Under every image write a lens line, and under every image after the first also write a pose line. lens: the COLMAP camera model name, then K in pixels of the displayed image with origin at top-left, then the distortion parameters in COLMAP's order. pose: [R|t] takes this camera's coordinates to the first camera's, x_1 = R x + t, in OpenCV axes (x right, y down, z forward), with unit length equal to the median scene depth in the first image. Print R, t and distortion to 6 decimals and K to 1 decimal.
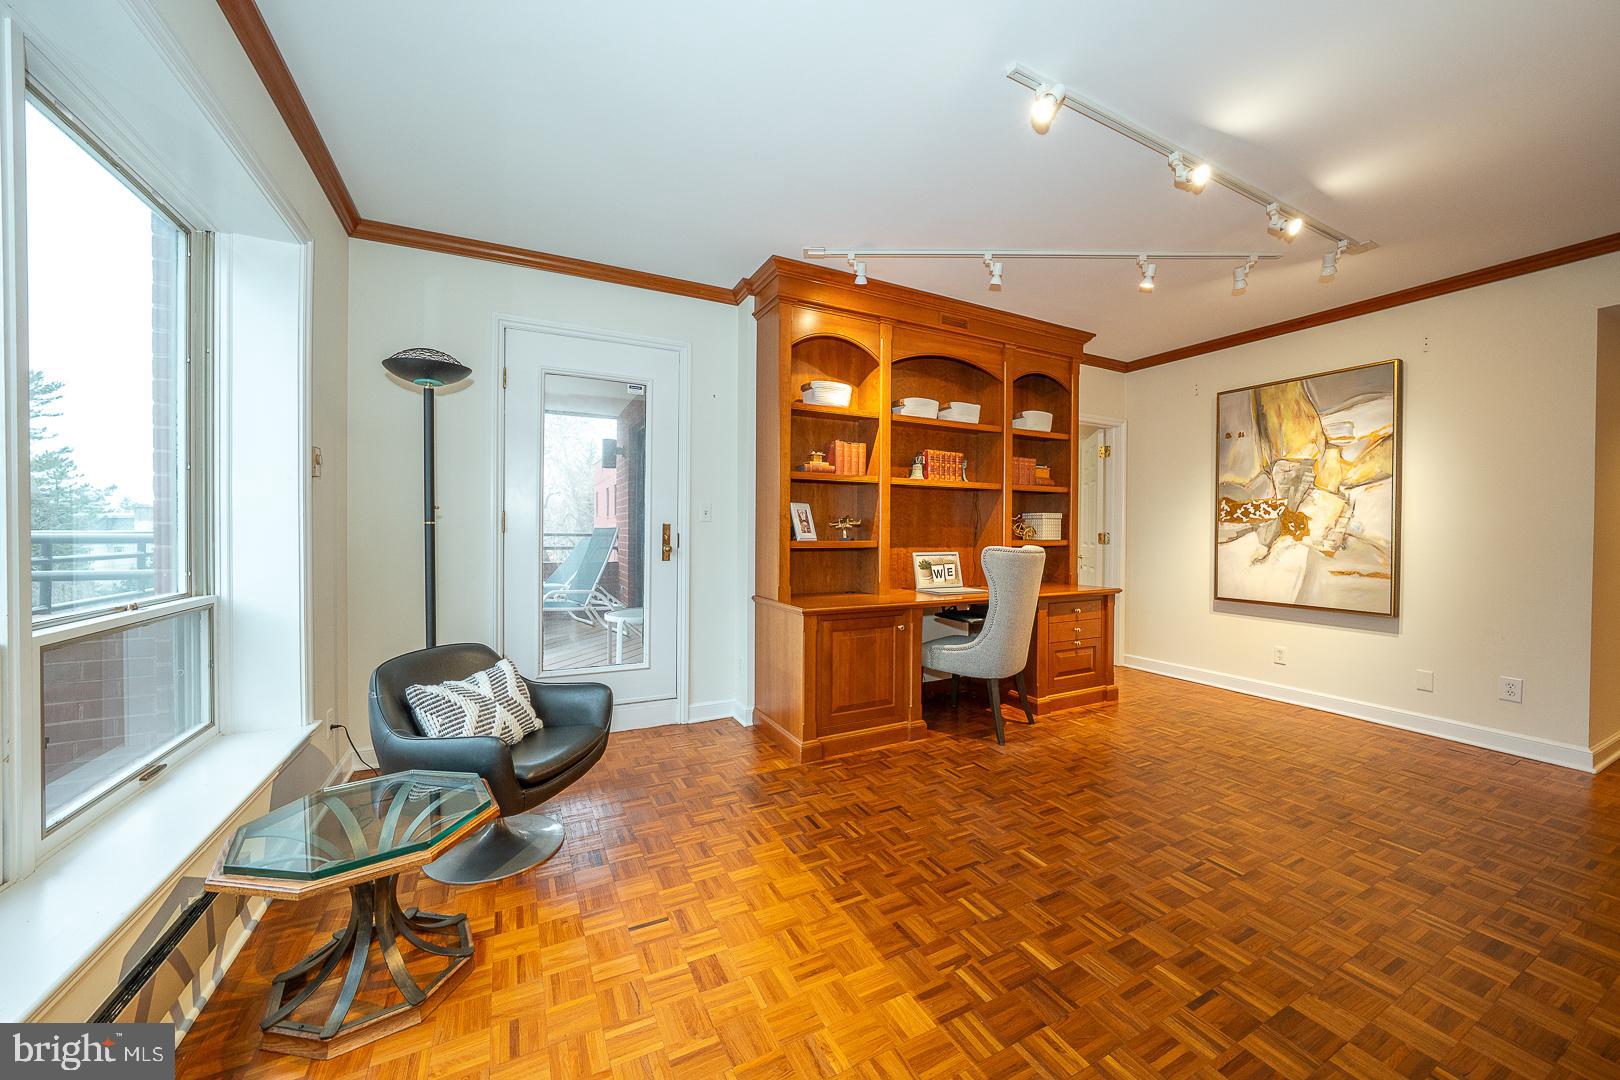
lens RADIAL K [[596.5, 0, 796.1], [0, 596.5, 529.2], [0, 0, 1]] dist [-0.020537, 0.005403]
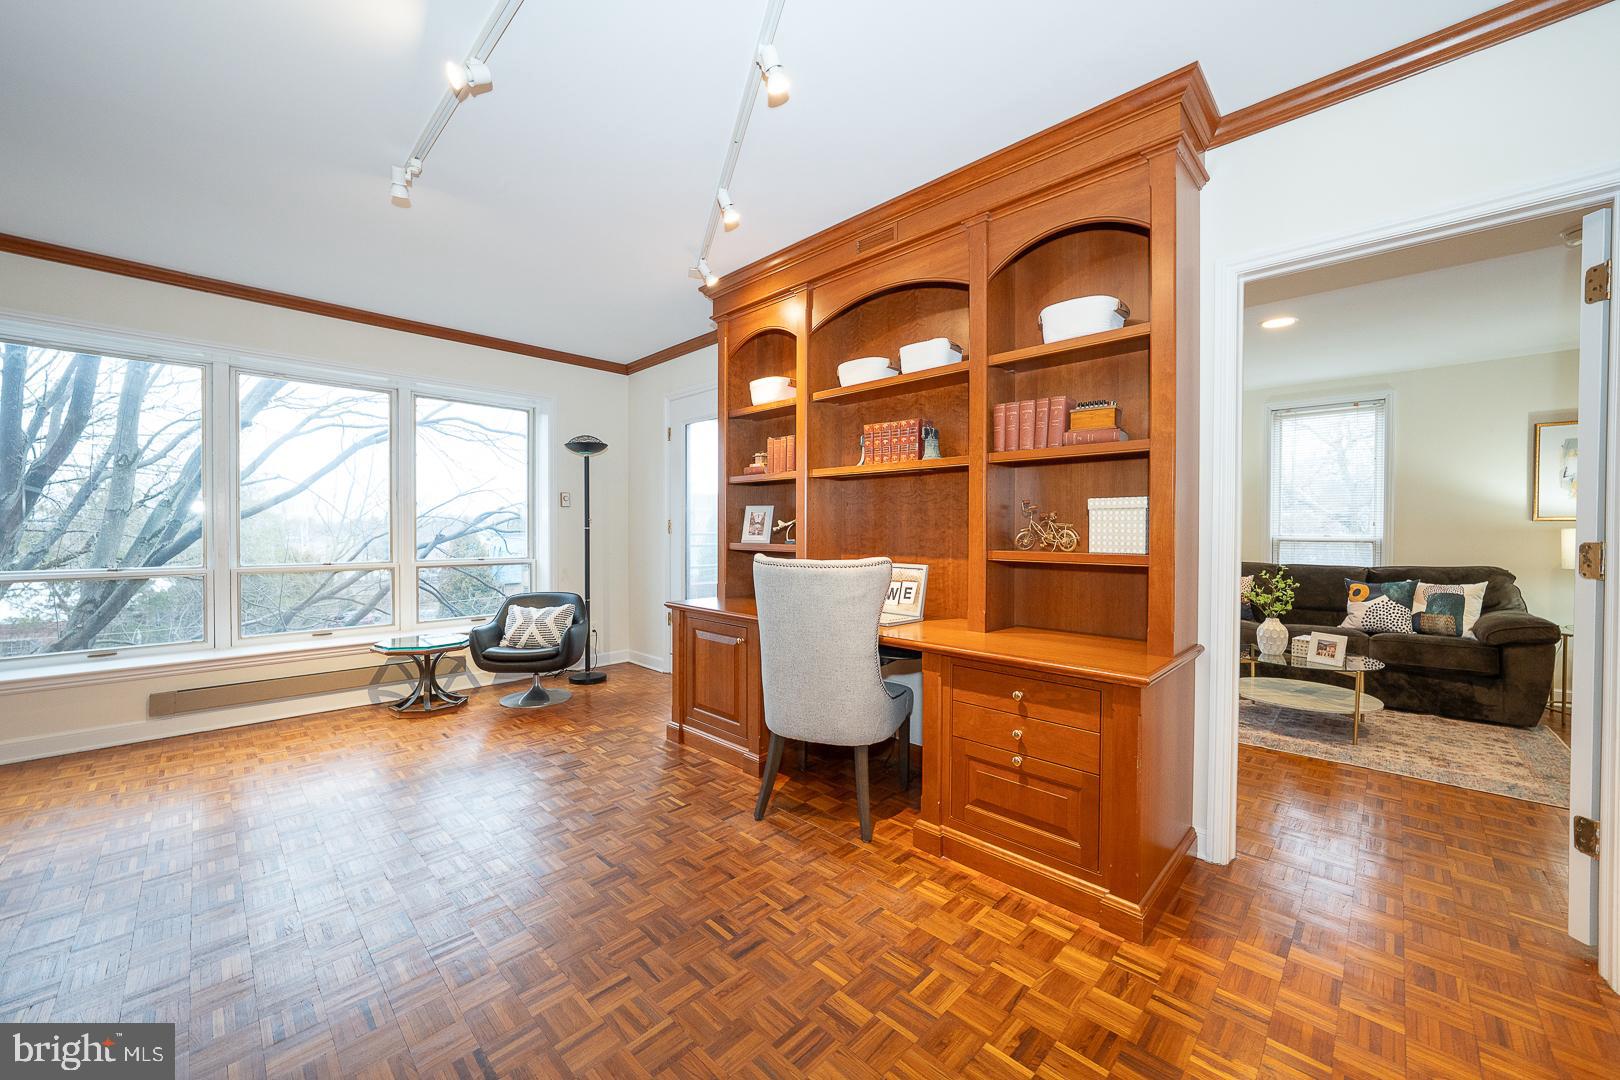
lens RADIAL K [[596.5, 0, 827.8], [0, 596.5, 536.7], [0, 0, 1]] dist [-0.020537, 0.005403]
pose [[0.344542, 0.008467, -0.938733, 0.954315], [-0.002028, 0.999964, 0.008275, 0.000599], [0.938769, -0.000948, 0.344546, 0.731005]]
